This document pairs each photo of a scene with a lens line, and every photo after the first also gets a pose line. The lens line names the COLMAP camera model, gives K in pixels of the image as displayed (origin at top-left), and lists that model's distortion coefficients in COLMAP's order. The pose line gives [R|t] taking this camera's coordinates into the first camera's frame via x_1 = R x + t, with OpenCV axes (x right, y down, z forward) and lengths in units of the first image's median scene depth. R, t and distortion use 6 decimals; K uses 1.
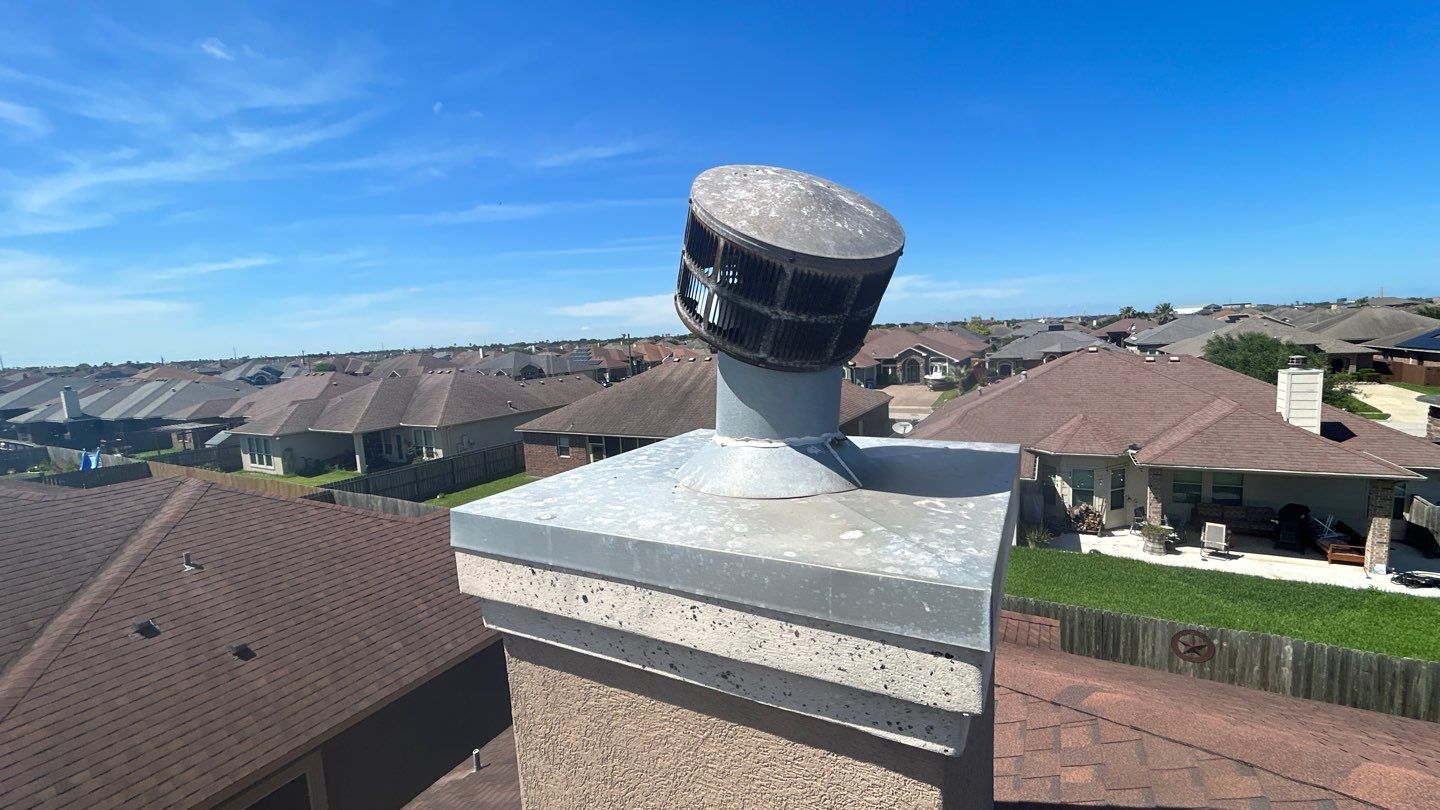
lens RADIAL K [[587.8, 0, 718.8], [0, 587.8, 405.4], [0, 0, 1]] dist [-0.007533, 0.003037]
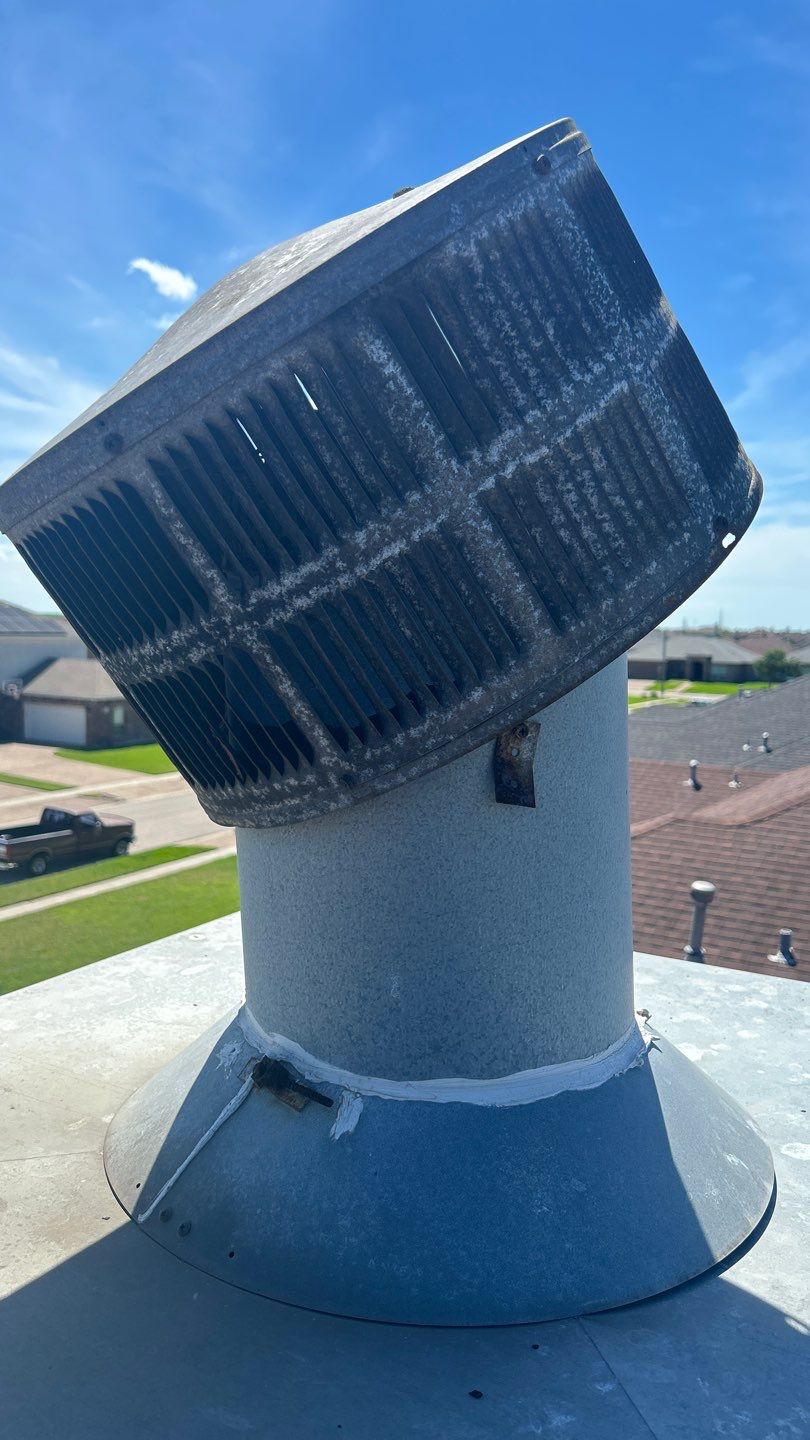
lens RADIAL K [[1085.8, 0, 384.3], [0, 1085.8, 724.4], [0, 0, 1]] dist [0.060977, -0.038429]
pose [[-0.027071, 0.144807, -0.989089, 0.083209], [-0.141539, 0.978928, 0.147193, -0.023537], [0.989562, 0.143980, -0.006005, 0.117600]]
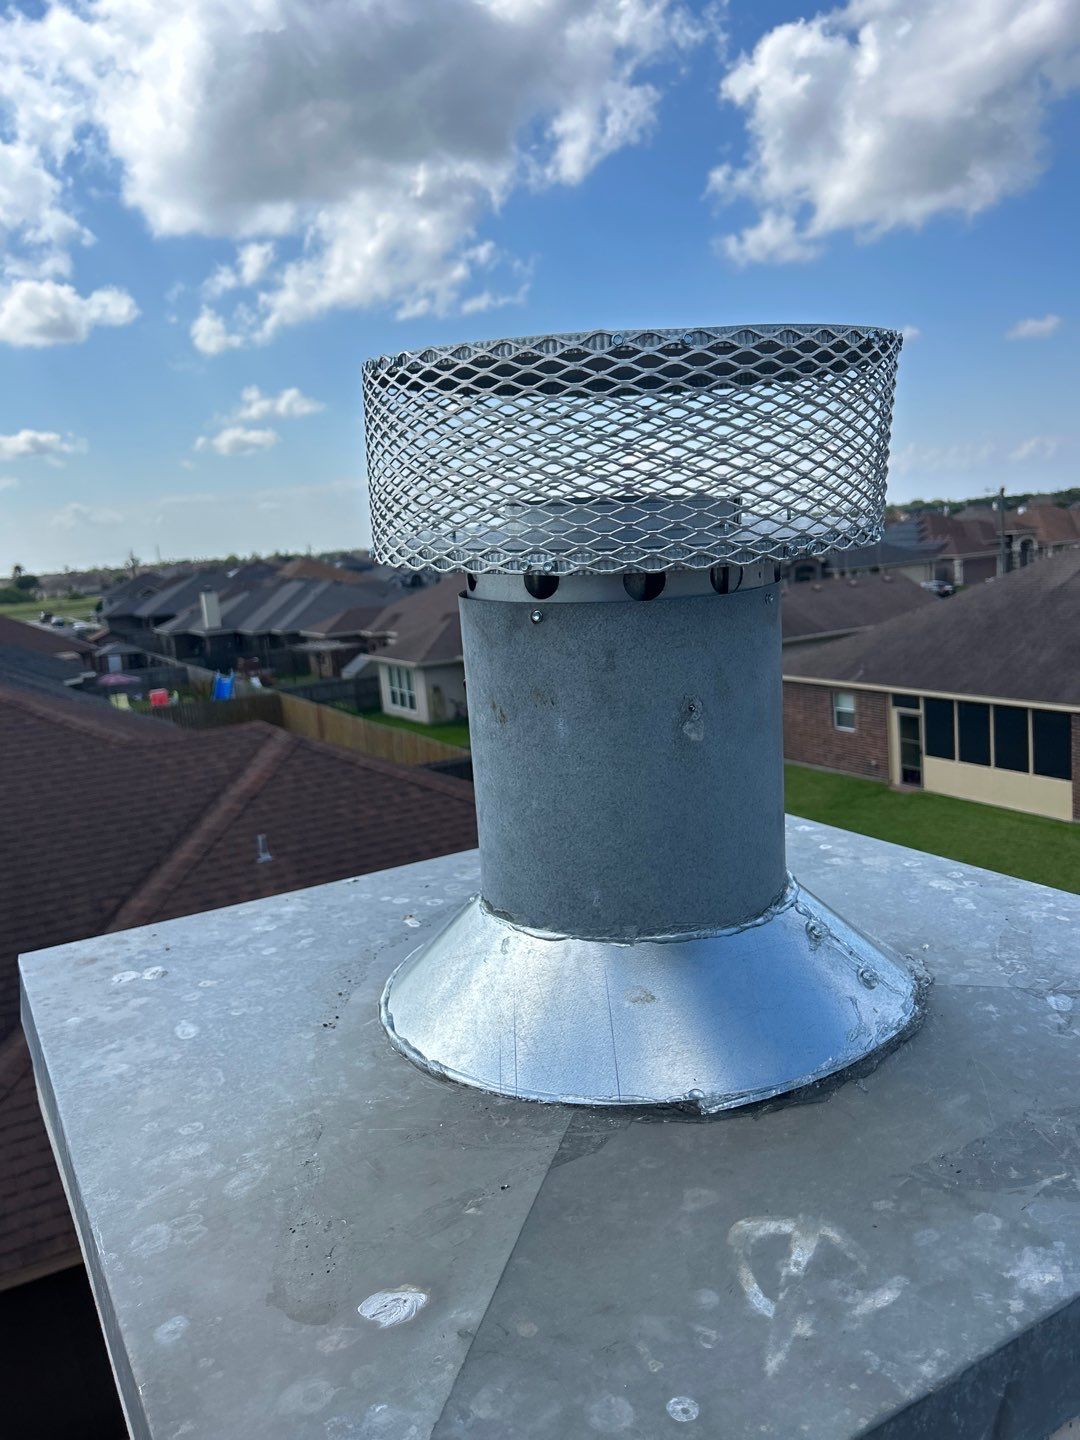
lens RADIAL K [[1087.4, 0, 560.1], [0, 1087.4, 684.9], [0, 0, 1]] dist [0.043909, -0.044207]
pose [[0.859293, 0.054414, -0.508582, 0.053622], [-0.027963, 0.997836, 0.059514, -0.017100], [0.510719, -0.036919, 0.858954, 0.041179]]
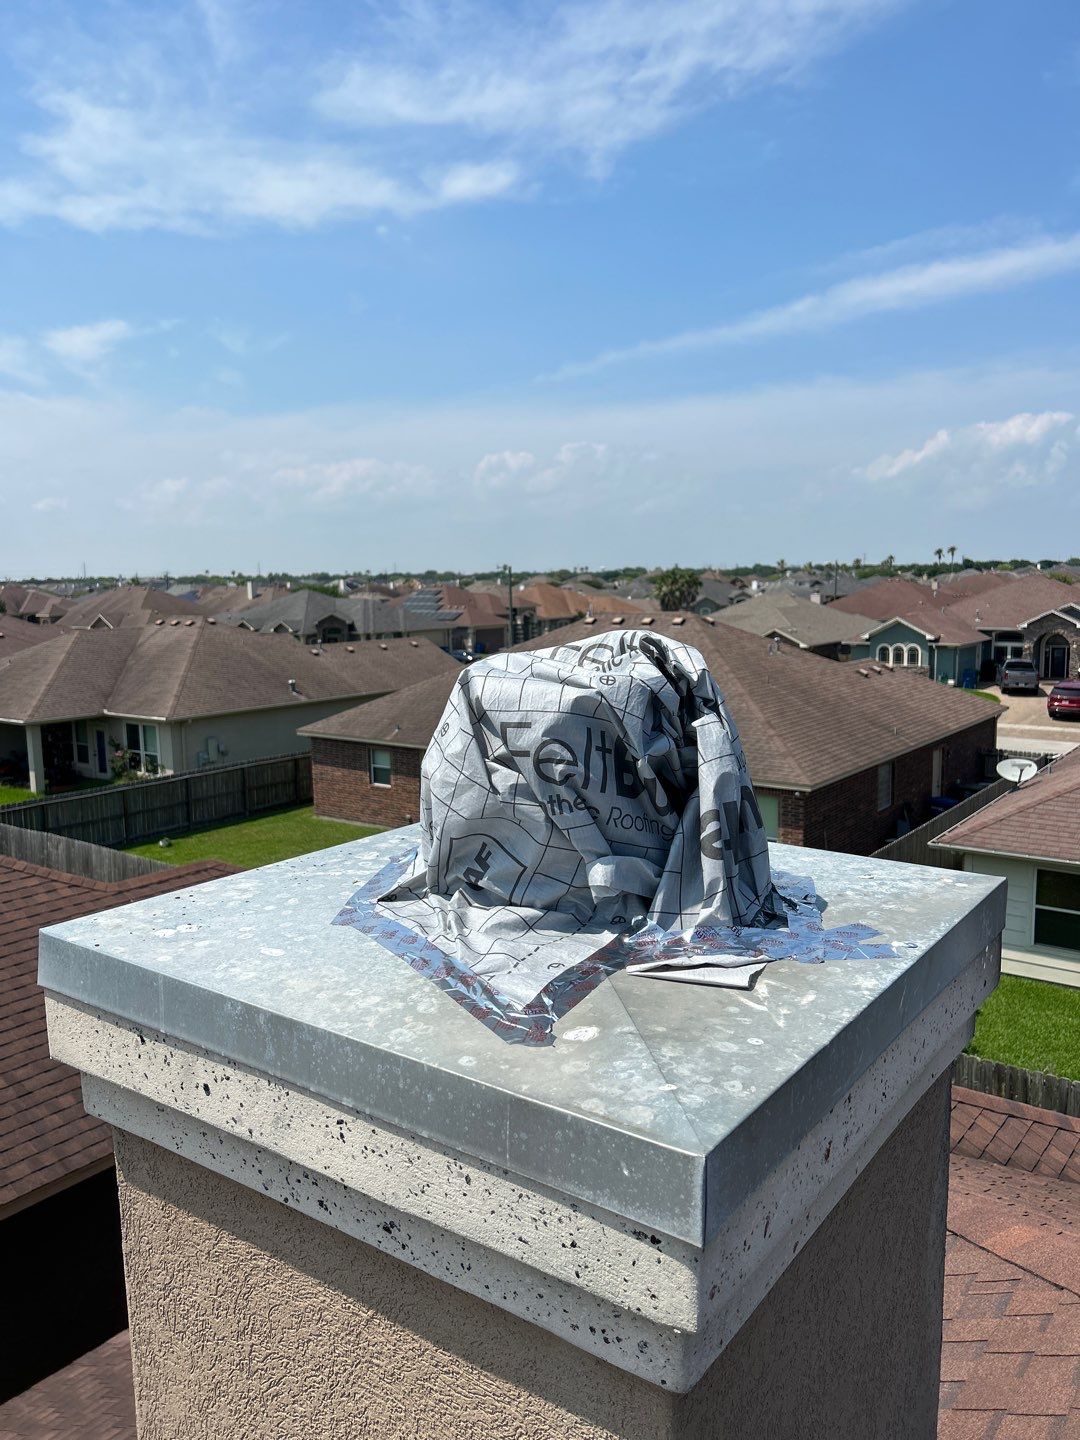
lens RADIAL K [[1087.4, 0, 535.8], [0, 1087.4, 724.9], [0, 0, 1]] dist [0.043909, -0.044207]
pose [[0.990869, 0.051957, -0.124413, 0.026067], [-0.049114, 0.998460, 0.025807, -0.012697], [0.125563, -0.019461, 0.991895, -0.016813]]
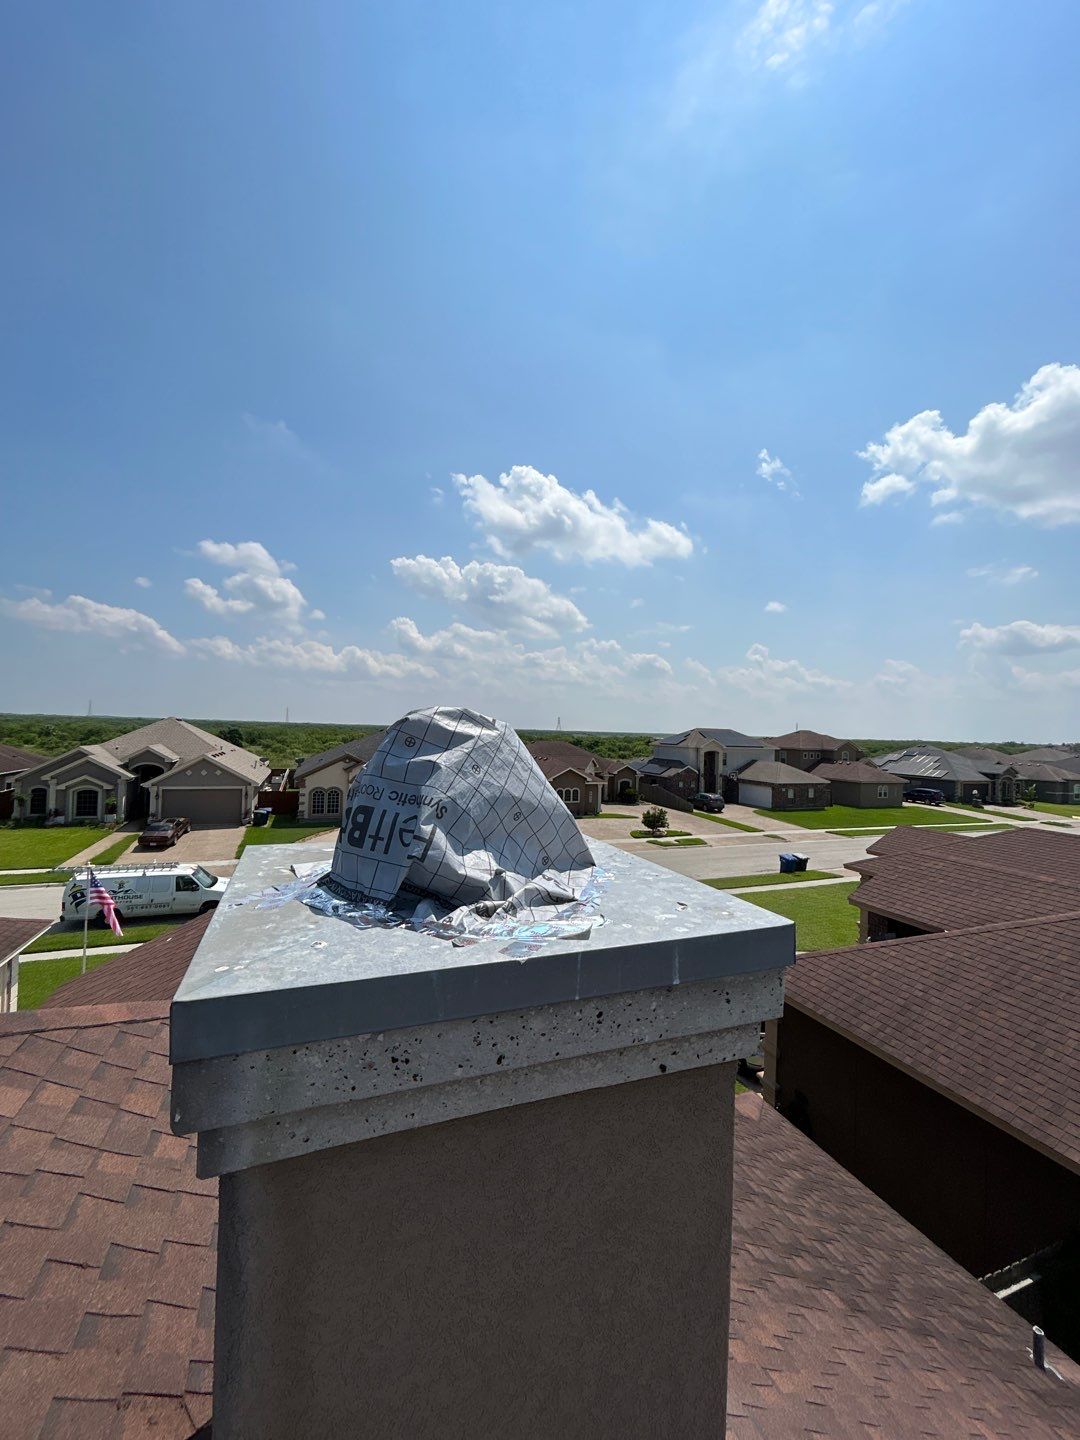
lens RADIAL K [[582.4, 0, 547.7], [0, 582.4, 716.0], [0, 0, 1]] dist [0.001953, 0.000064]
pose [[-0.625262, 0.014126, -0.780287, 0.097421], [-0.092202, 0.991497, 0.091833, -0.032485], [0.774949, 0.129364, -0.618643, 0.211291]]
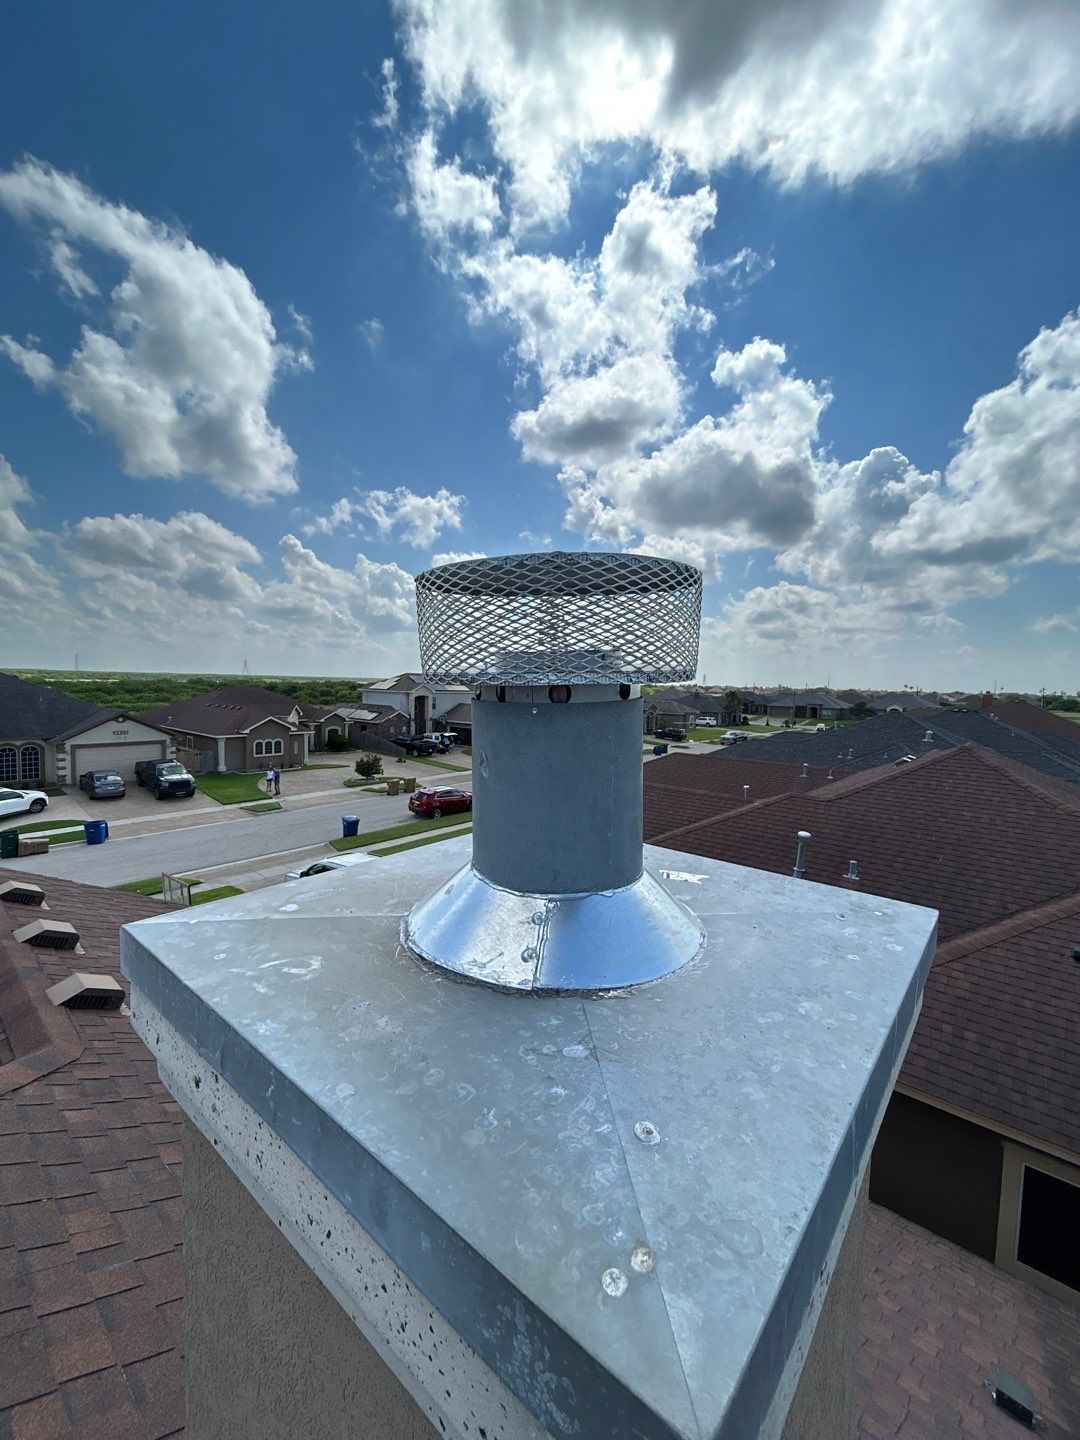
lens RADIAL K [[582.4, 0, 544.5], [0, 582.4, 718.2], [0, 0, 1]] dist [0.001953, 0.000064]
pose [[-0.181180, 0.107449, -0.977563, 0.098013], [-0.134751, 0.981926, 0.132903, -0.028066], [0.974175, 0.155807, -0.163426, 0.133731]]
